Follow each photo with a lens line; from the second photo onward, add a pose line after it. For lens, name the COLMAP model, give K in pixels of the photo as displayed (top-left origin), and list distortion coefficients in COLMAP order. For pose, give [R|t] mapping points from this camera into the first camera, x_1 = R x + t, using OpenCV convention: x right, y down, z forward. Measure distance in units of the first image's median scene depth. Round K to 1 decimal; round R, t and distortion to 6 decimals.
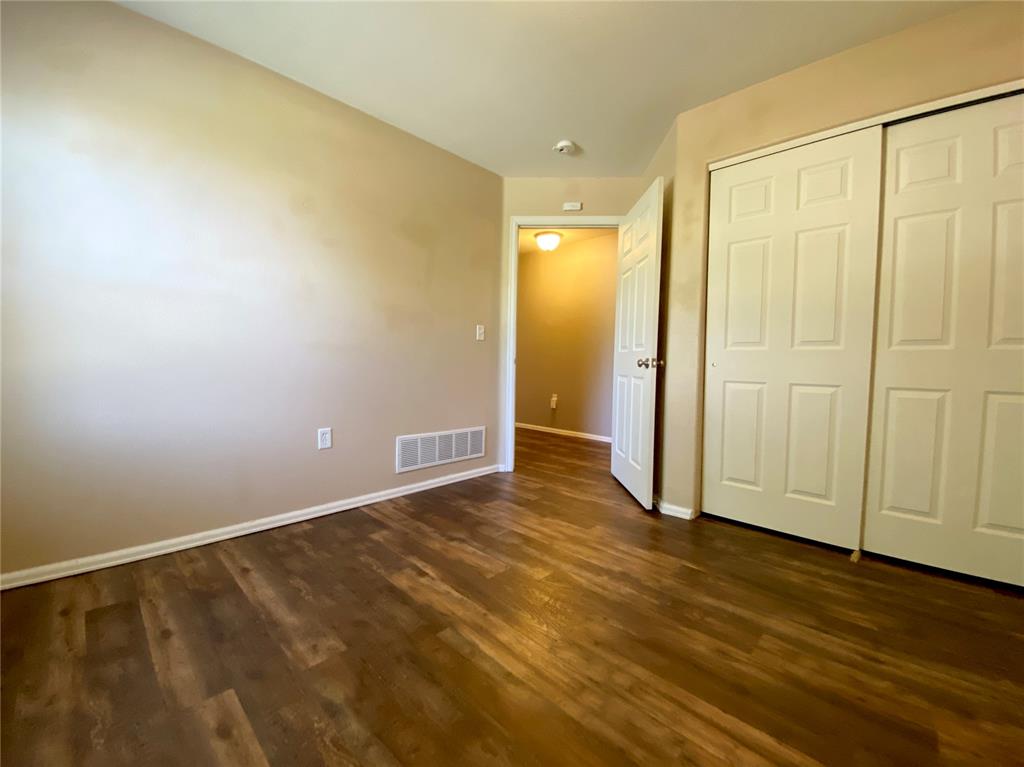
lens RADIAL K [[418.7, 0, 503.6], [0, 418.7, 382.0], [0, 0, 1]] dist [0.054145, -0.028960]
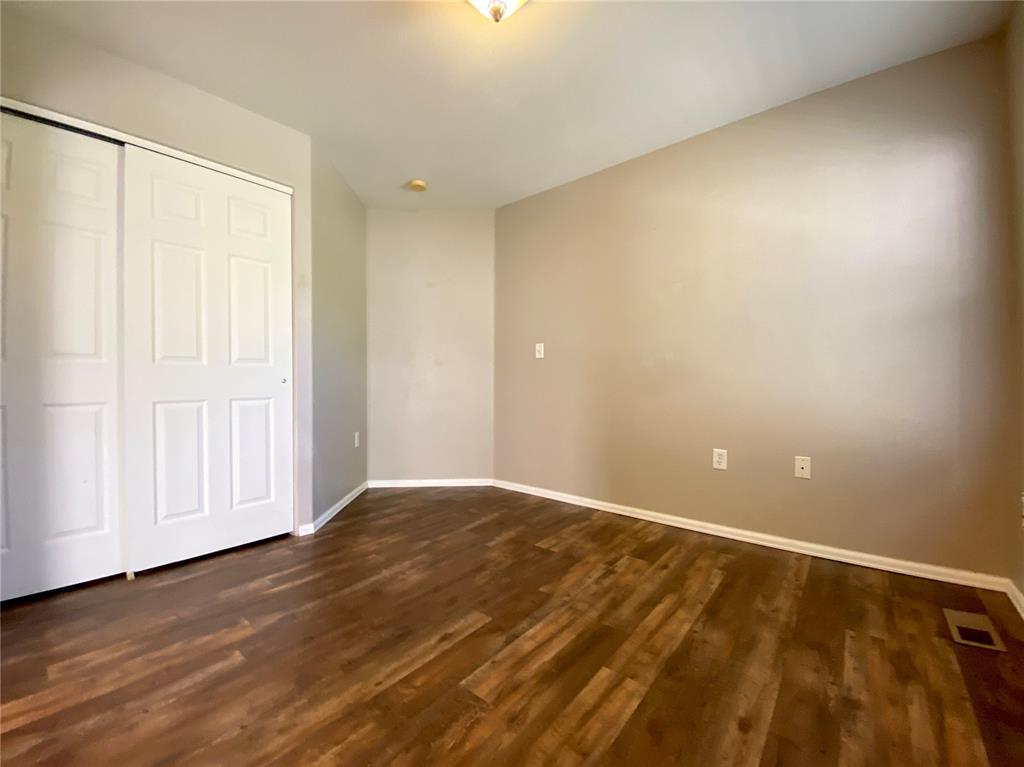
lens RADIAL K [[418.7, 0, 503.6], [0, 418.7, 382.0], [0, 0, 1]] dist [0.054145, -0.028960]
pose [[-0.075084, -0.019432, 0.996988, -0.816215], [0.053254, 0.998305, 0.023468, -0.054757], [-0.995754, 0.054855, -0.073922, 0.887245]]
